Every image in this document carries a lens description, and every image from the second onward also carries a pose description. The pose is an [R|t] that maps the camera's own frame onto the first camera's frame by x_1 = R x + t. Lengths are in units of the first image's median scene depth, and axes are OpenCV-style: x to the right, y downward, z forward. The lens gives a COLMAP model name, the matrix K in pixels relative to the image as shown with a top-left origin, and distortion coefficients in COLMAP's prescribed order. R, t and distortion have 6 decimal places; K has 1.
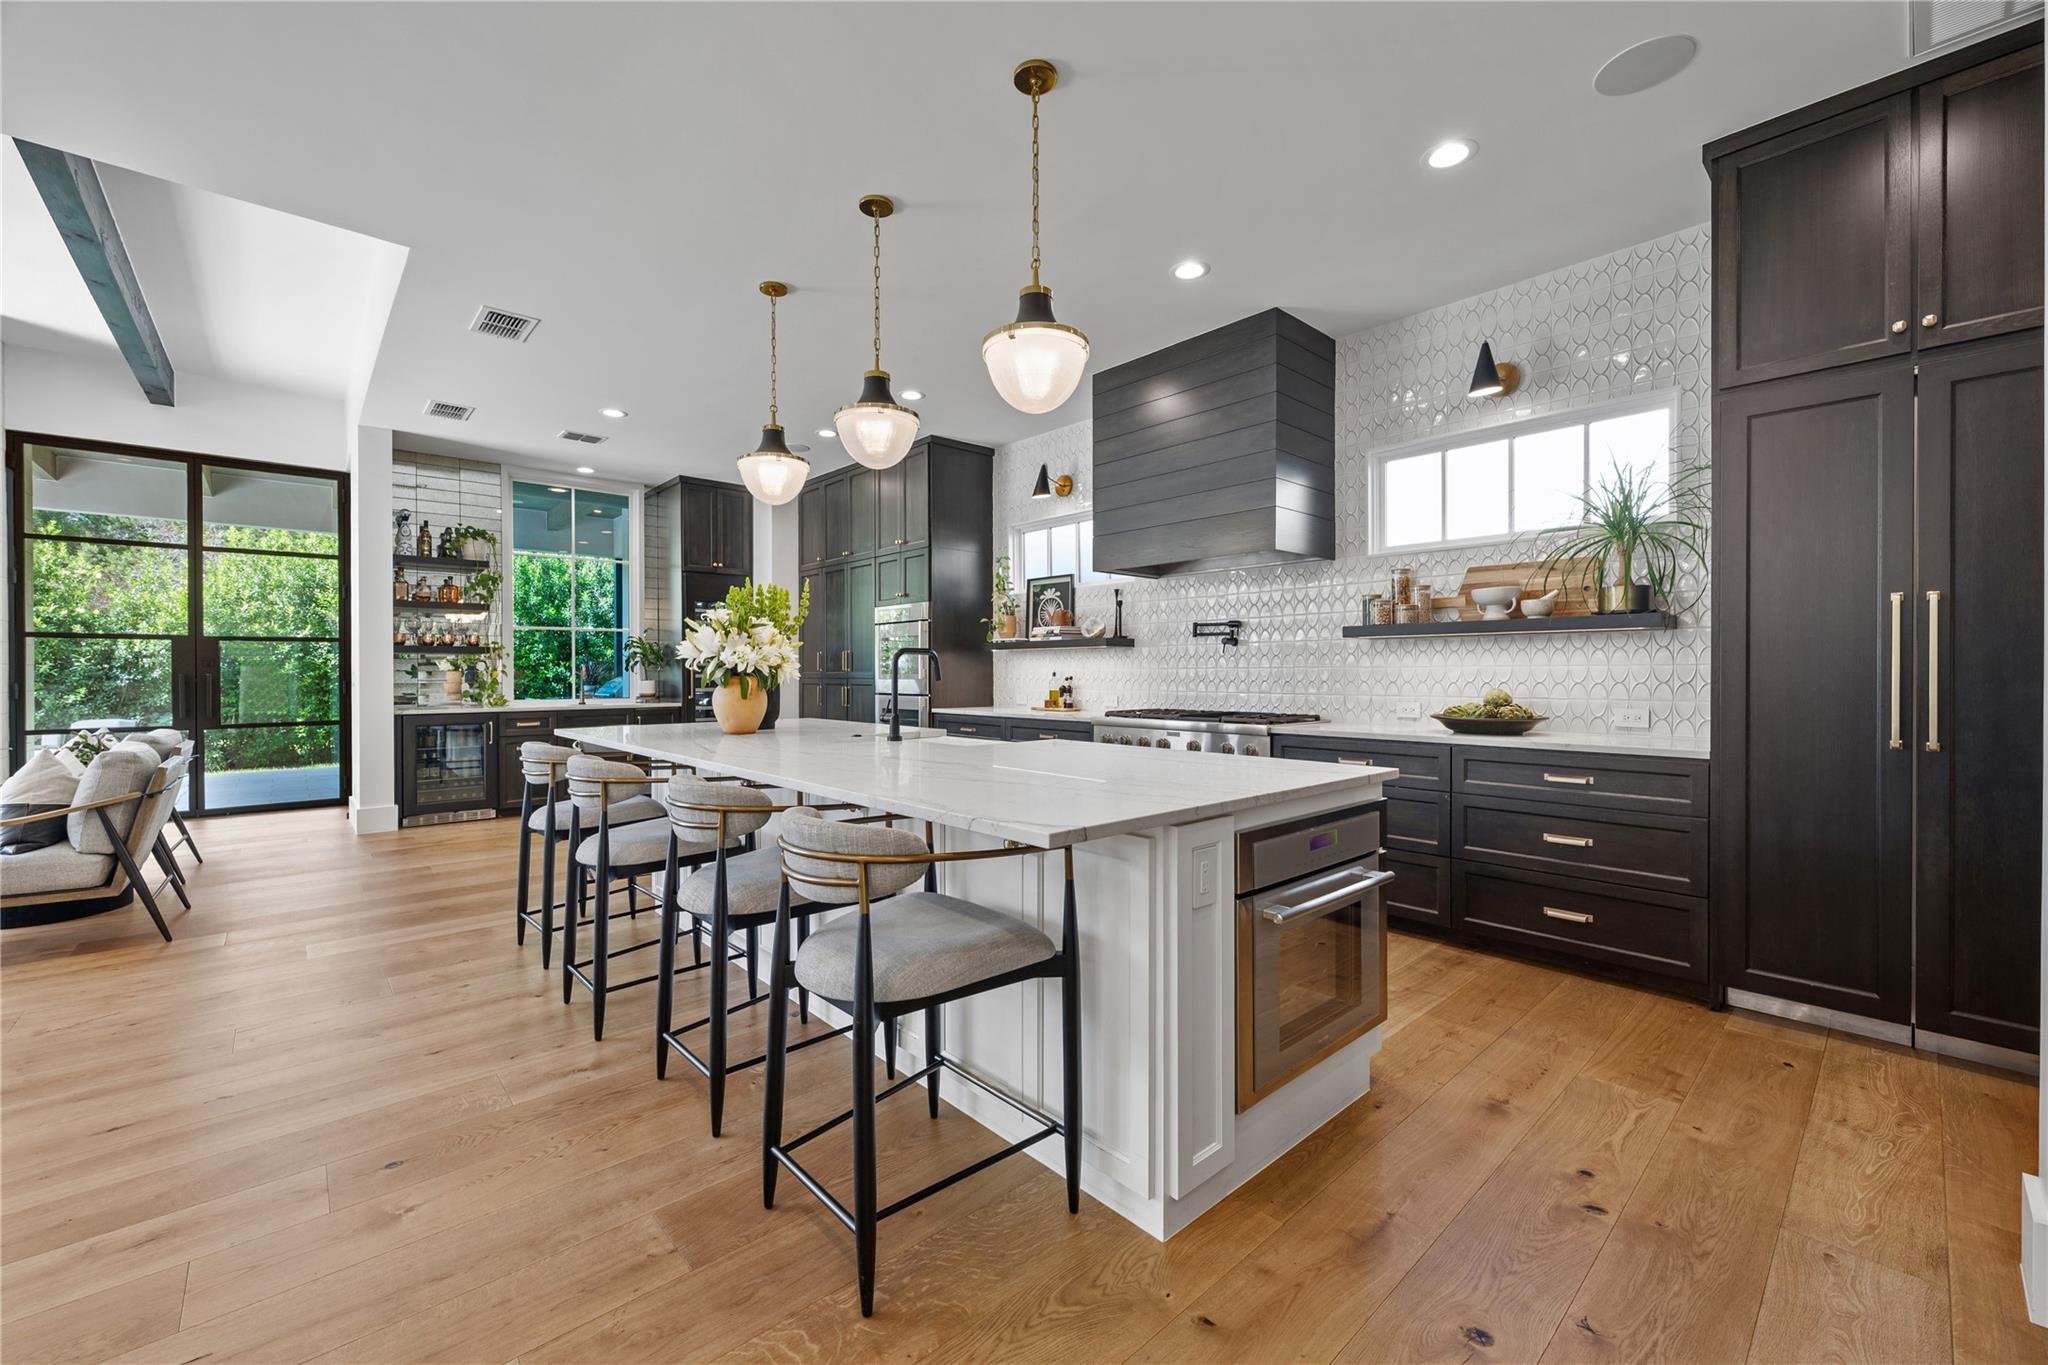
lens RADIAL K [[816.3, 0, 1019.8], [0, 816.3, 678.4], [0, 0, 1]] dist [0.001410, 0.000000]
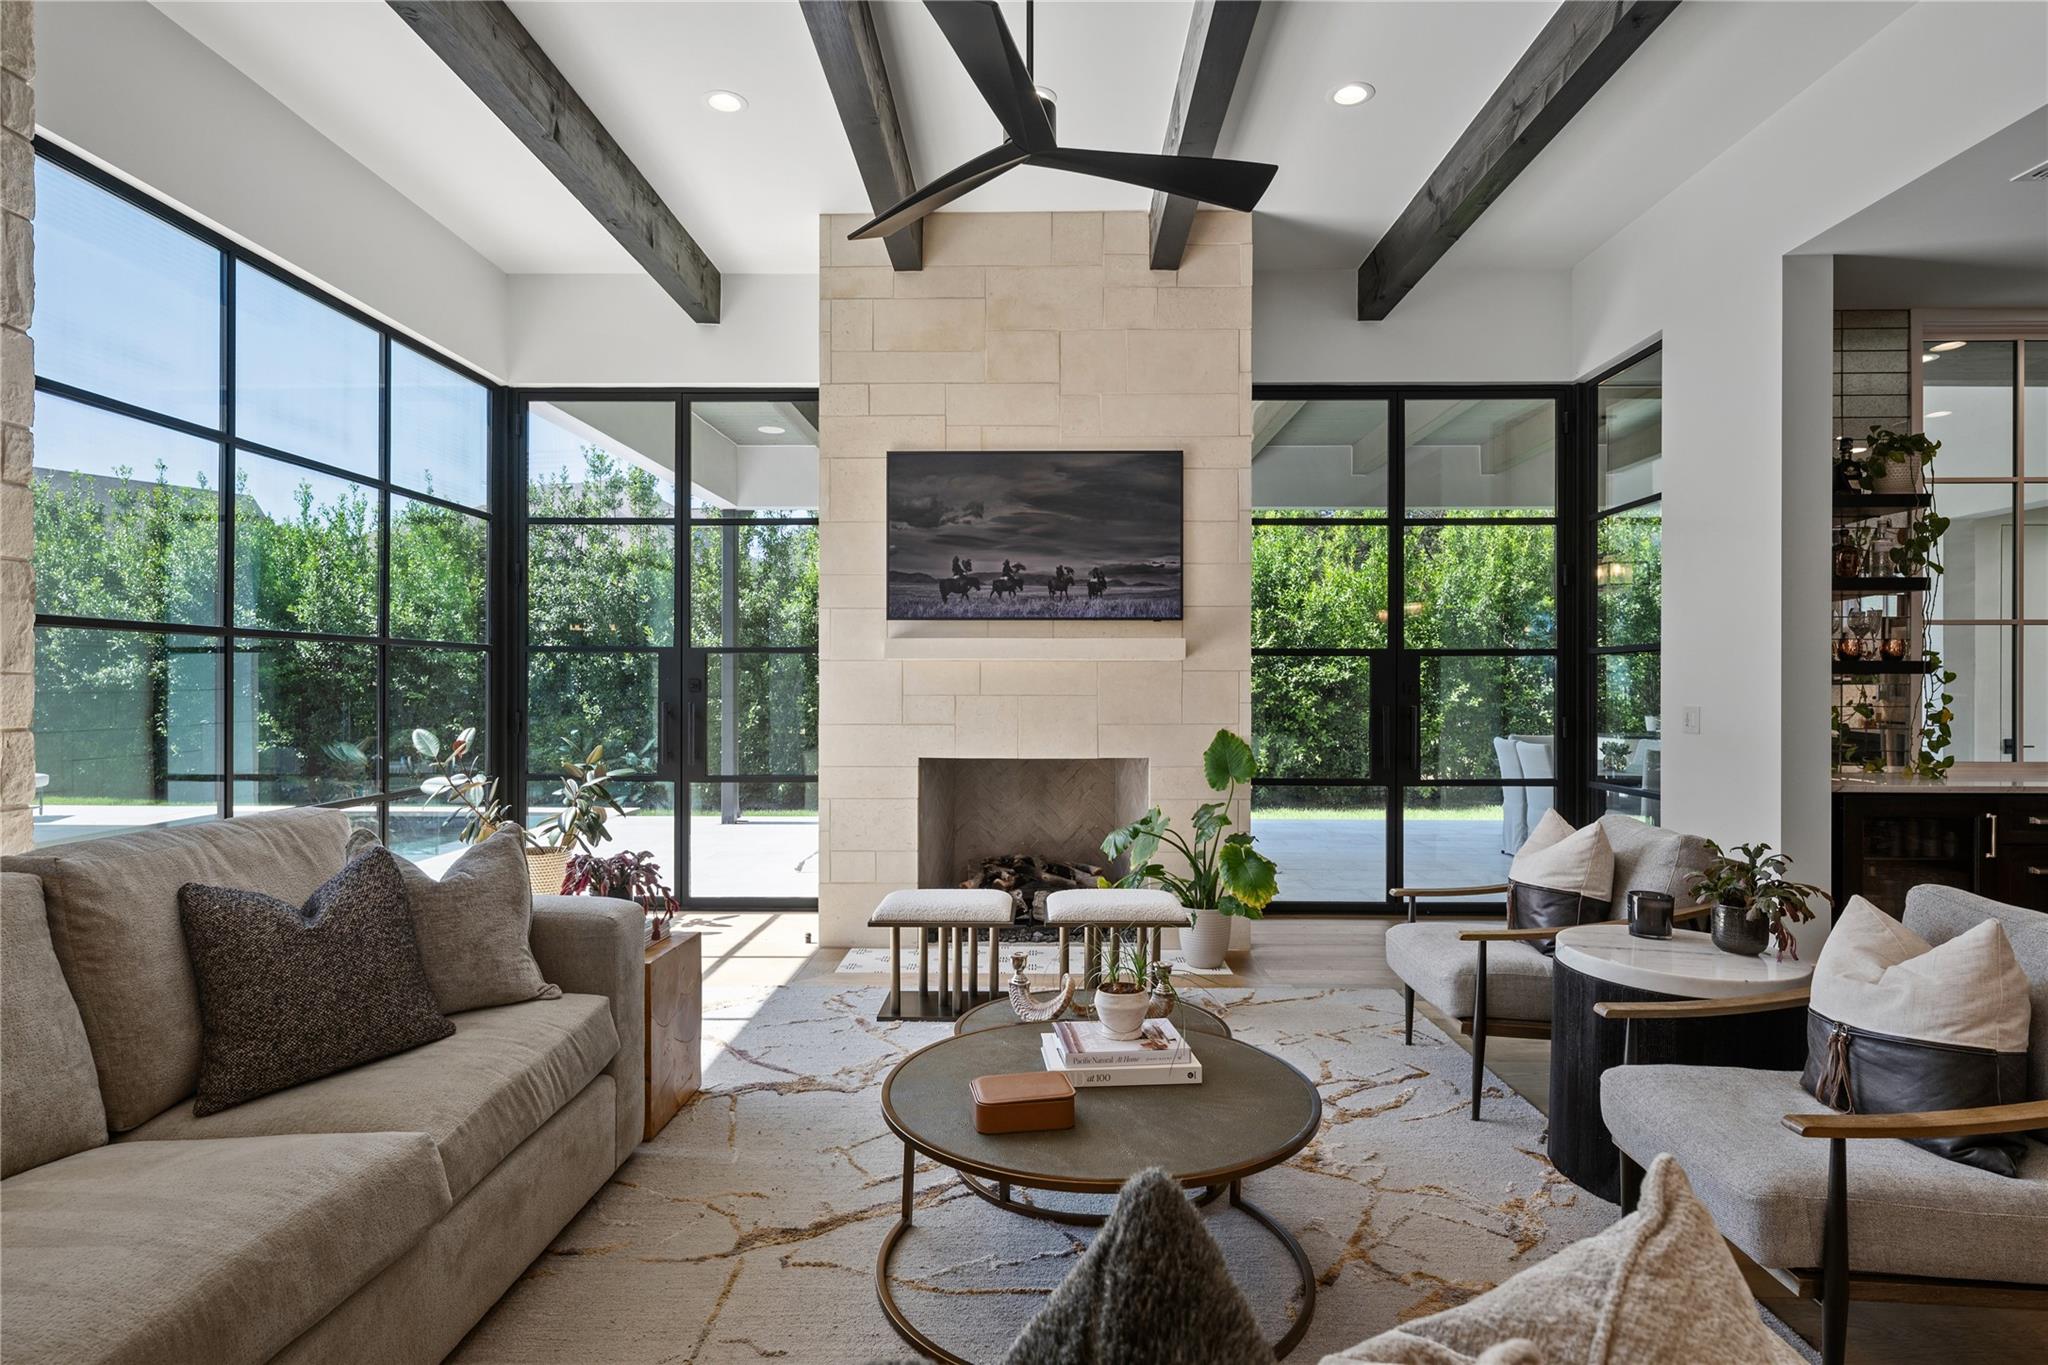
lens RADIAL K [[1083.0, 0, 1024.0], [0, 1083.0, 682.5], [0, 0, 1]] dist [-0.000347, -0.000251]
pose [[0.732496, 0.002773, -0.680766, -0.992578], [-0.008440, 0.999952, -0.005009, -0.027643], [0.680719, 0.009415, 0.732484, 0.193283]]
